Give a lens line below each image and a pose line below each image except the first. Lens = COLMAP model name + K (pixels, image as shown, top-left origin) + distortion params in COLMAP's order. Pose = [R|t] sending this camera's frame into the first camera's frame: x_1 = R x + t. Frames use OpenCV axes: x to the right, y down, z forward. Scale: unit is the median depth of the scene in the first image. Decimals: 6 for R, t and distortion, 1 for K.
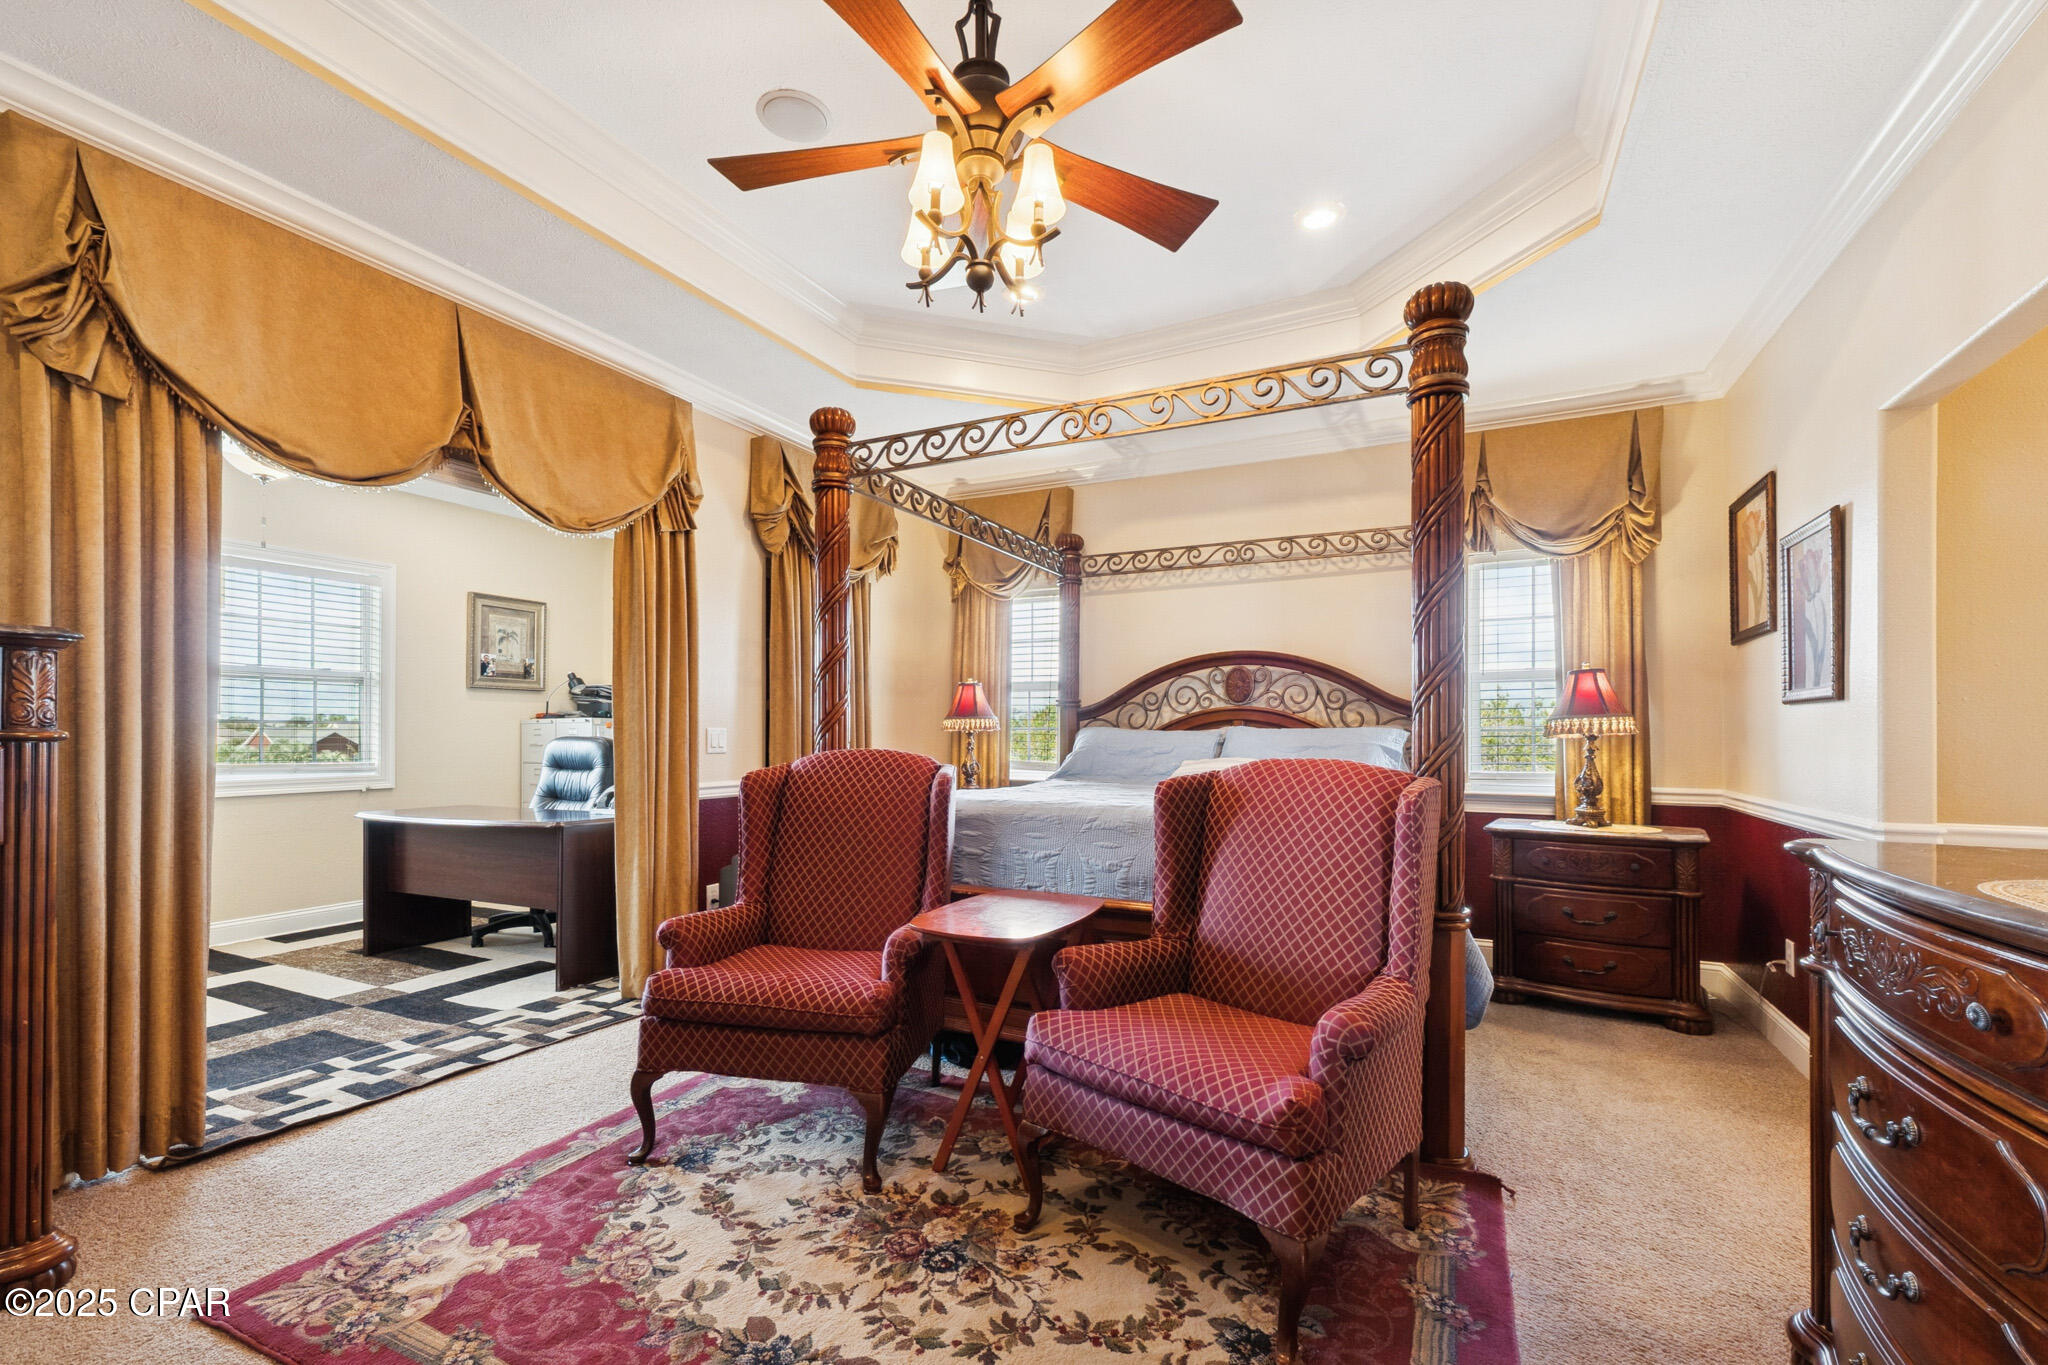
lens RADIAL K [[861.6, 0, 1014.5], [0, 861.6, 700.2], [0, 0, 1]] dist [0.004738, 0.000542]
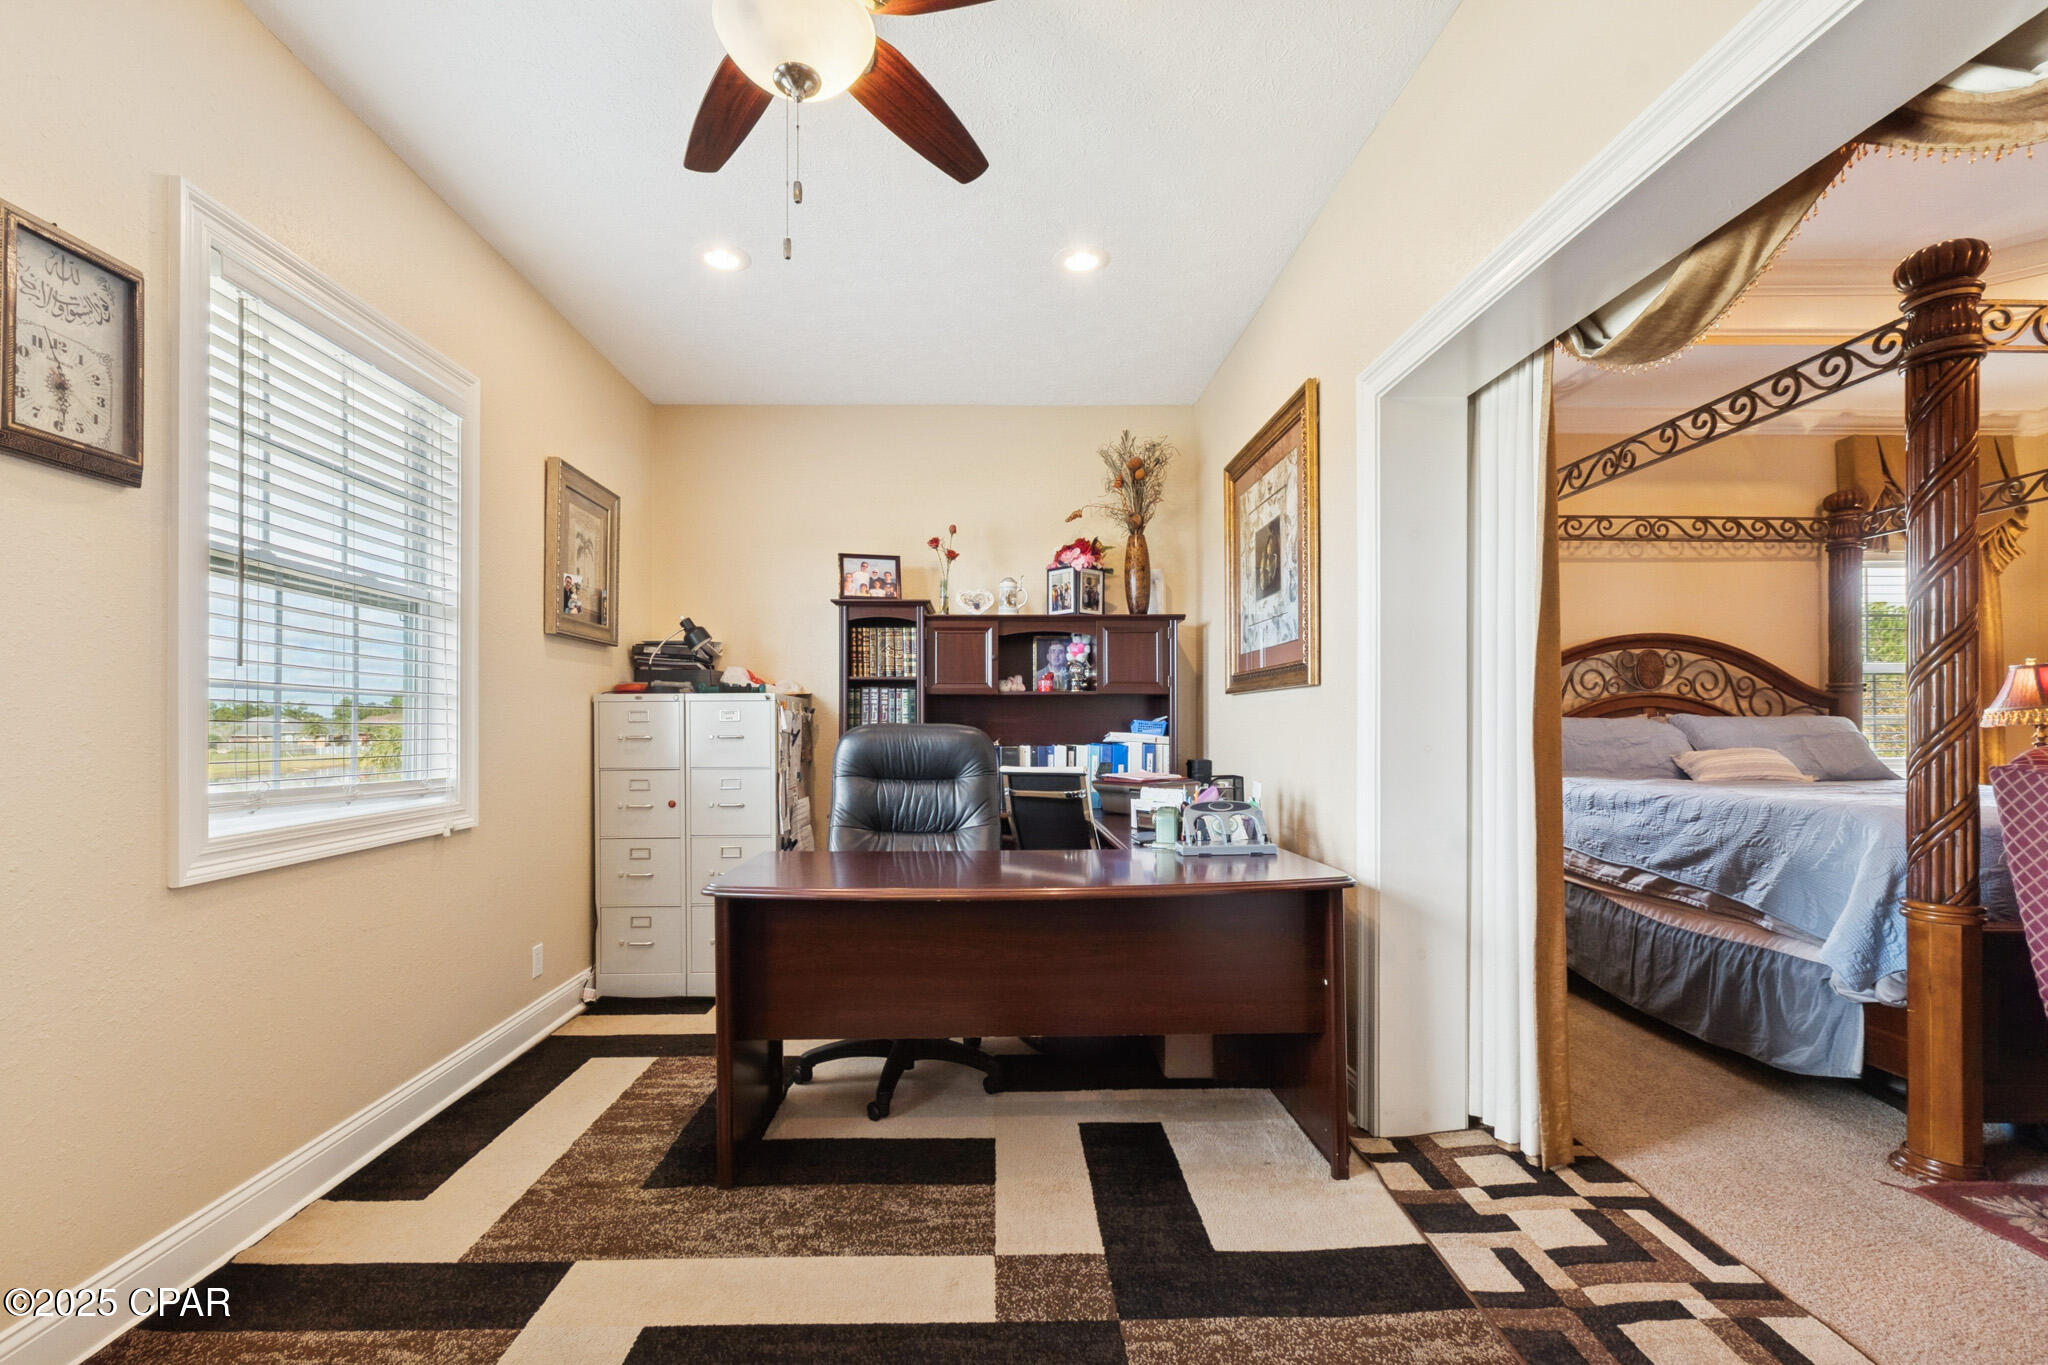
lens RADIAL K [[861.6, 0, 1014.5], [0, 861.6, 700.2], [0, 0, 1]] dist [0.004738, 0.000542]
pose [[0.887888, 0.014478, 0.459832, -0.806093], [-0.019490, 0.999791, 0.006154, 0.023816], [-0.459646, -0.014426, 0.887985, 0.498853]]
